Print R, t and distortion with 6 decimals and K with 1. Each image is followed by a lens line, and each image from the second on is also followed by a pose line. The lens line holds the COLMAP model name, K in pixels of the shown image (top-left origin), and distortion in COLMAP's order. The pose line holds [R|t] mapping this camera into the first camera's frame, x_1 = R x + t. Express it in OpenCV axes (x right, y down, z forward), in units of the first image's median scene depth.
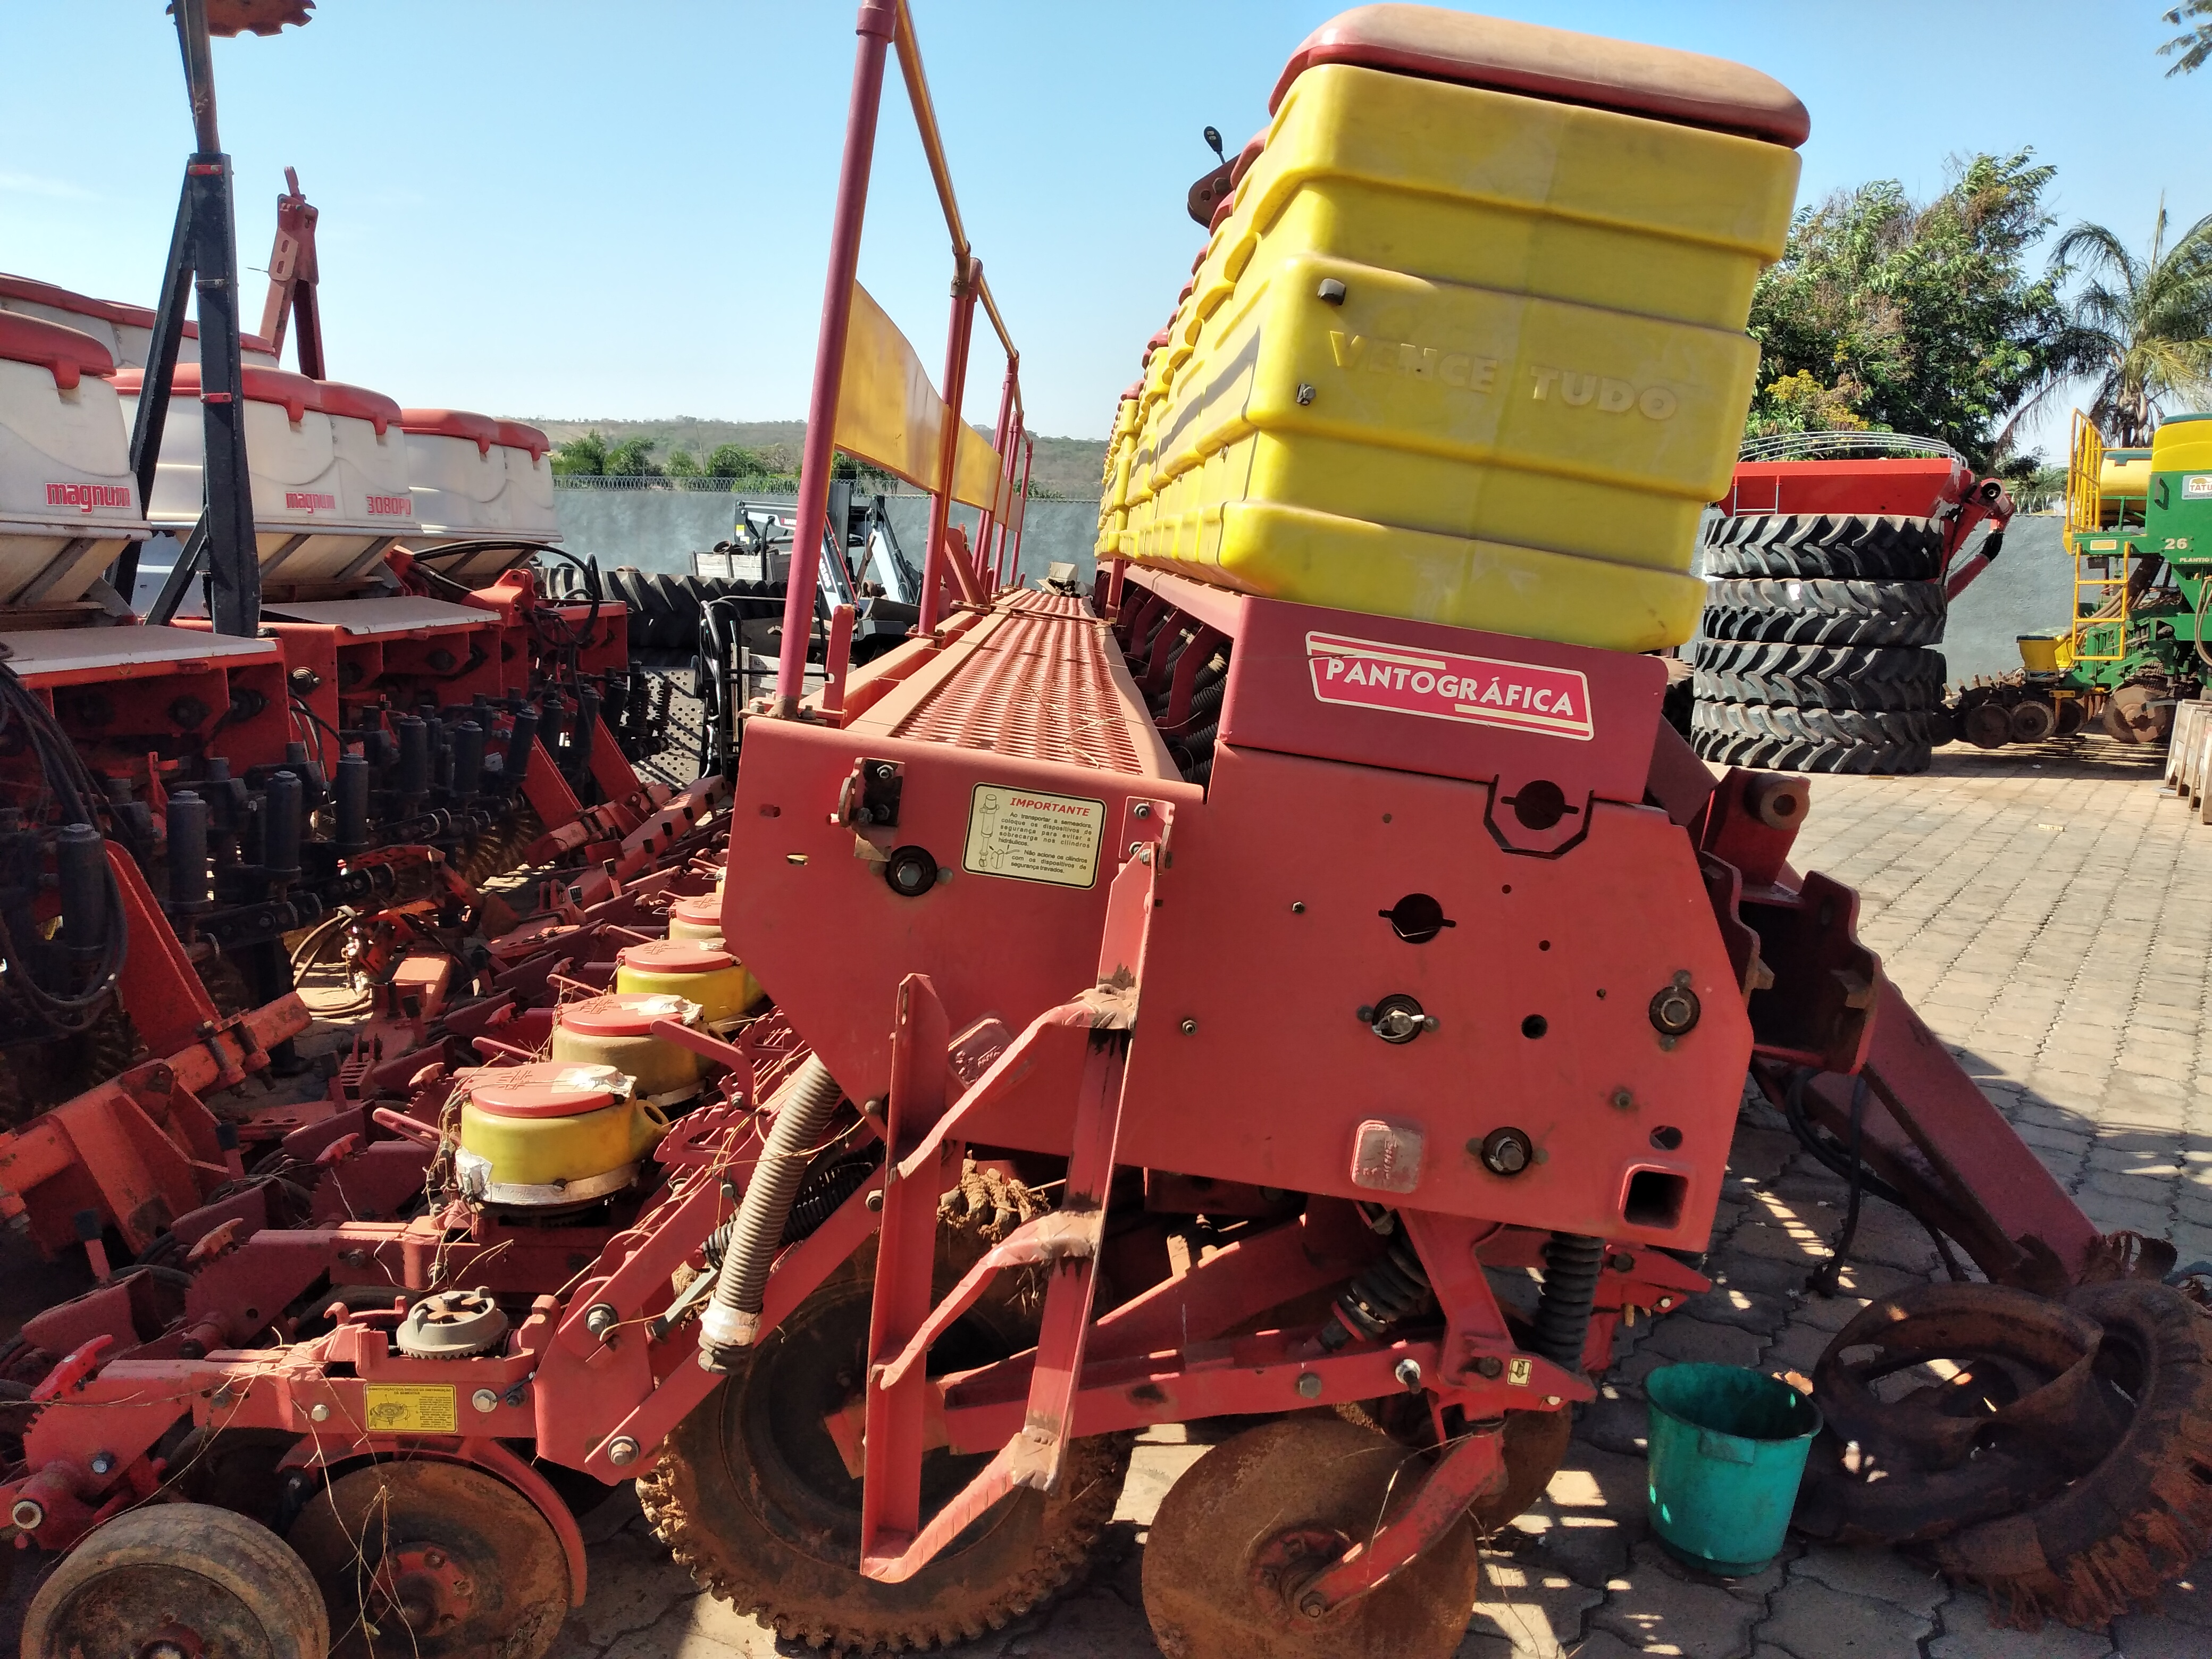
lens RADIAL K [[1682.2, 0, 1106.0], [0, 1682.2, 829.5], [0, 0, 1]] dist [0.037723, -0.105903]
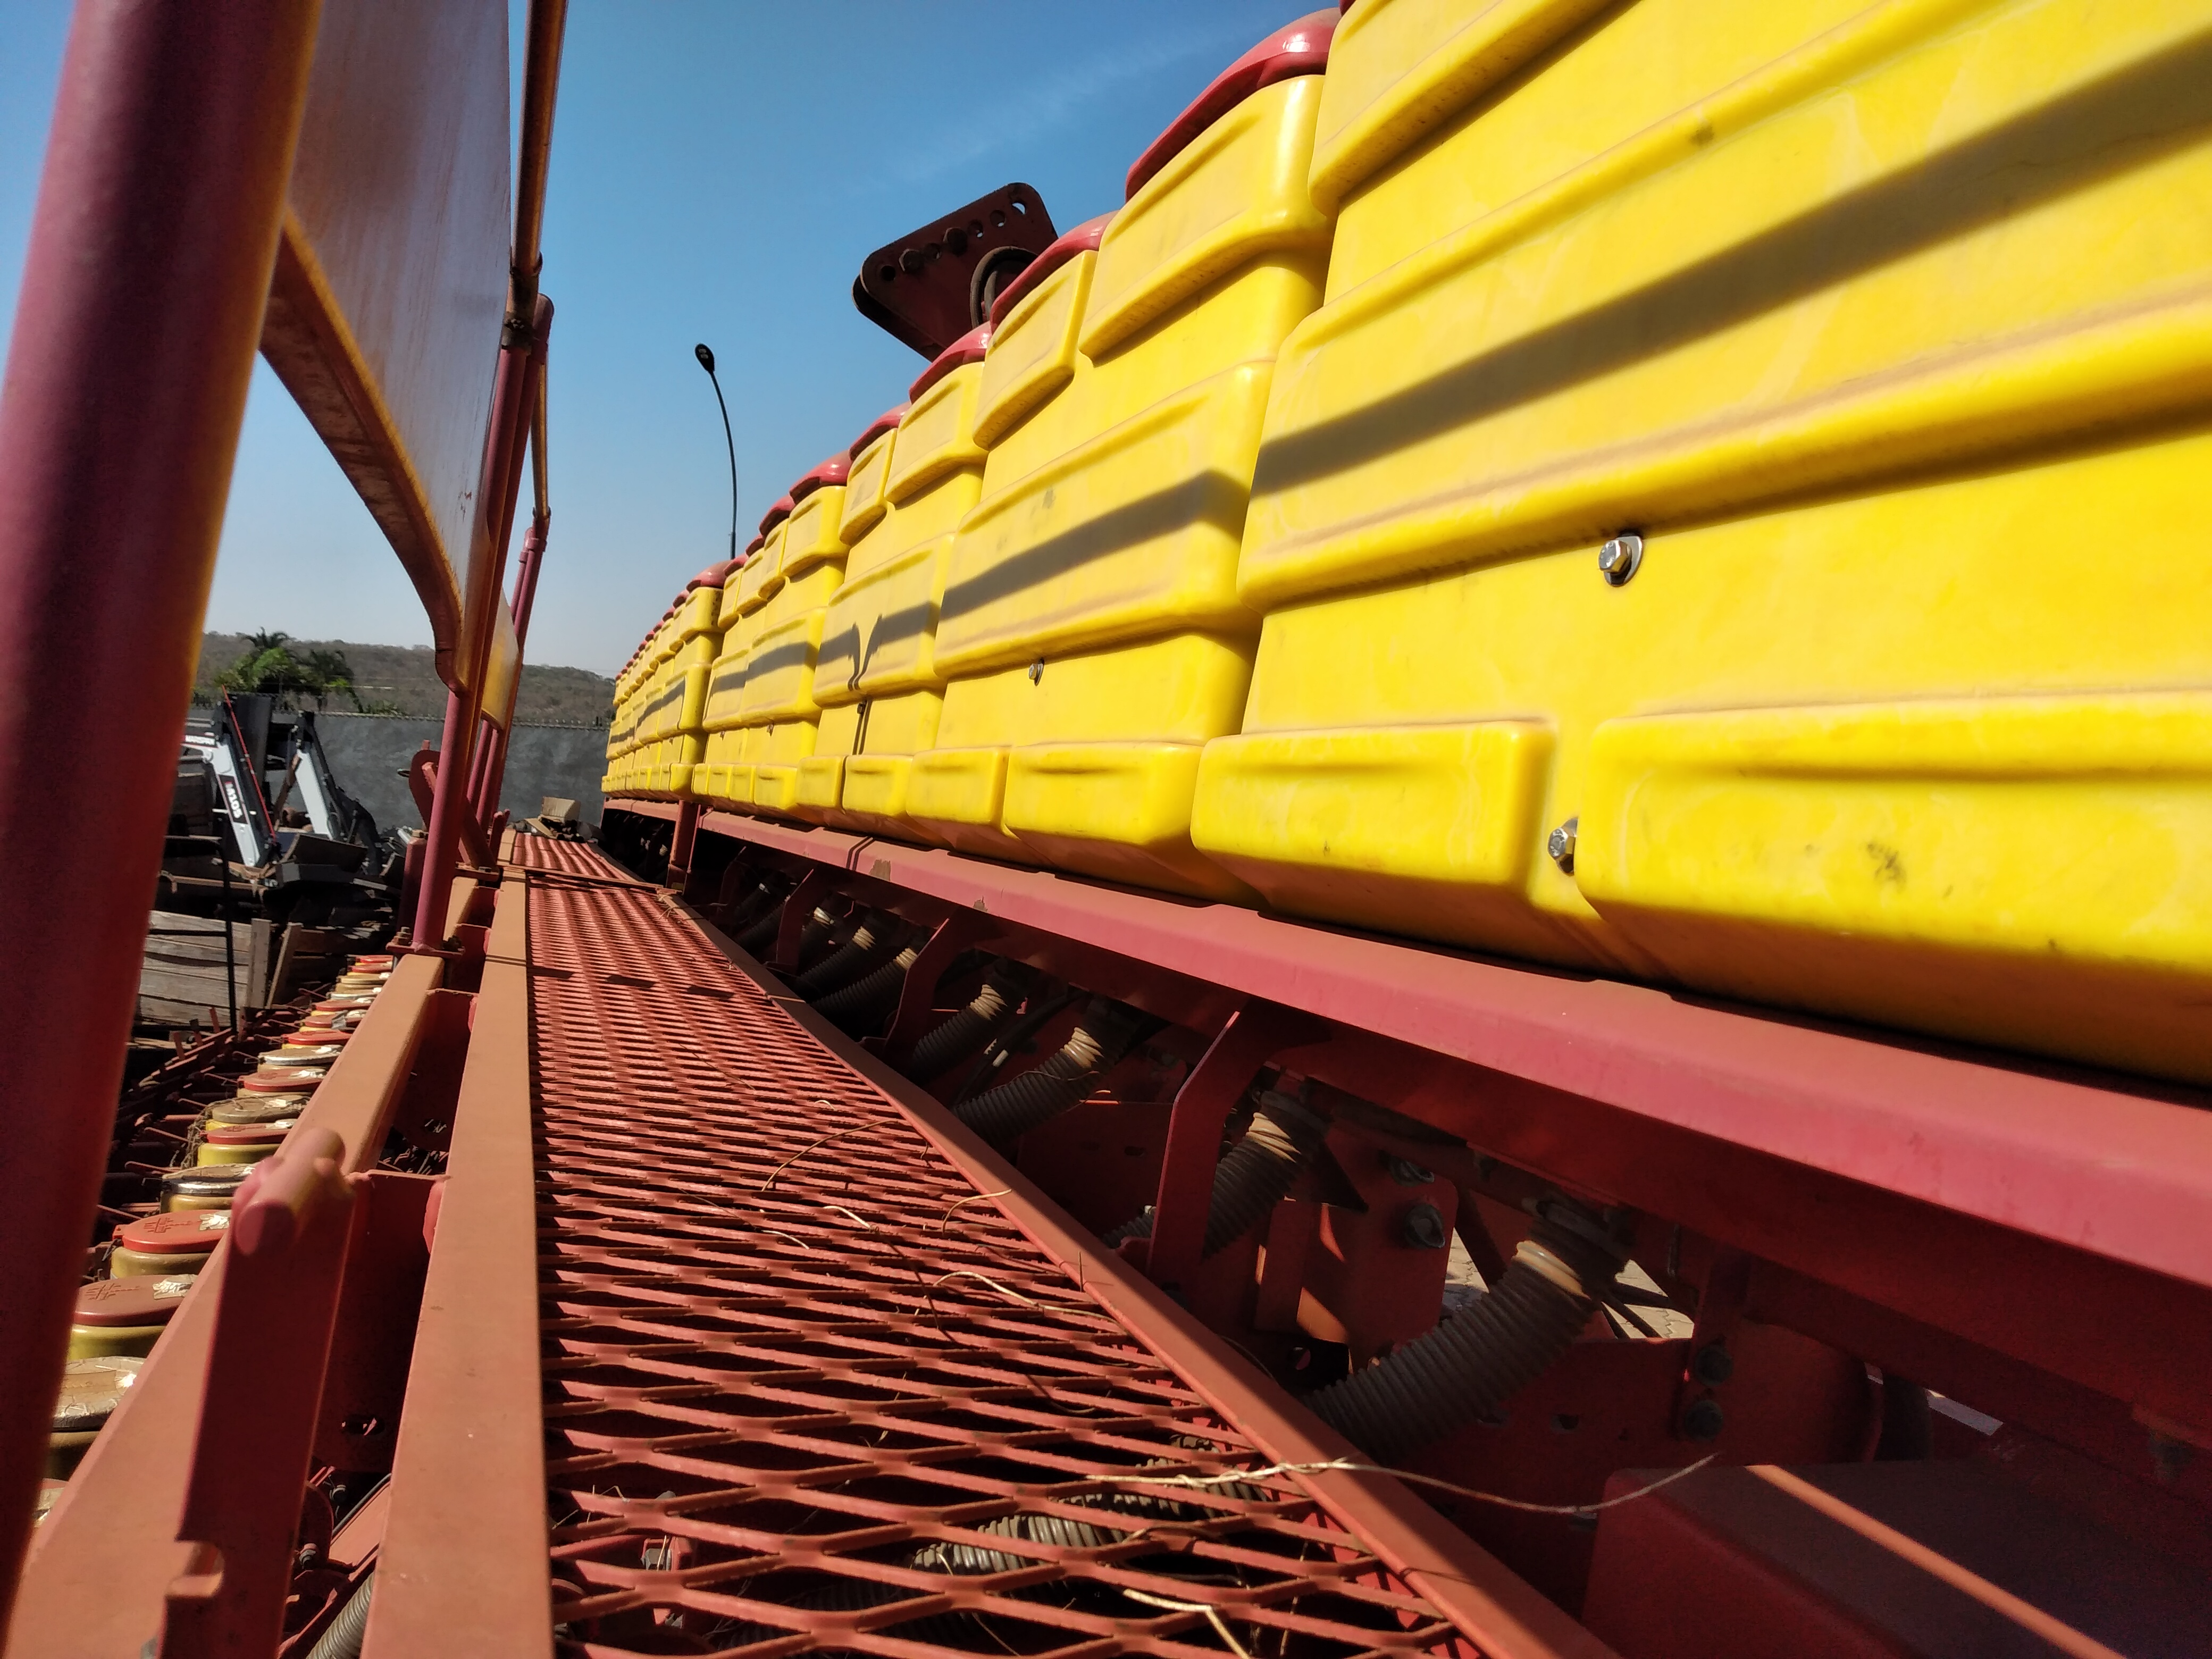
lens RADIAL K [[1682.2, 0, 1106.0], [0, 1682.2, 829.5], [0, 0, 1]] dist [0.037723, -0.105903]
pose [[0.951114, 0.013957, 0.308525, -0.020662], [0.028443, 0.990775, -0.132502, -0.022878], [-0.307528, 0.134800, 0.941943, 0.126201]]
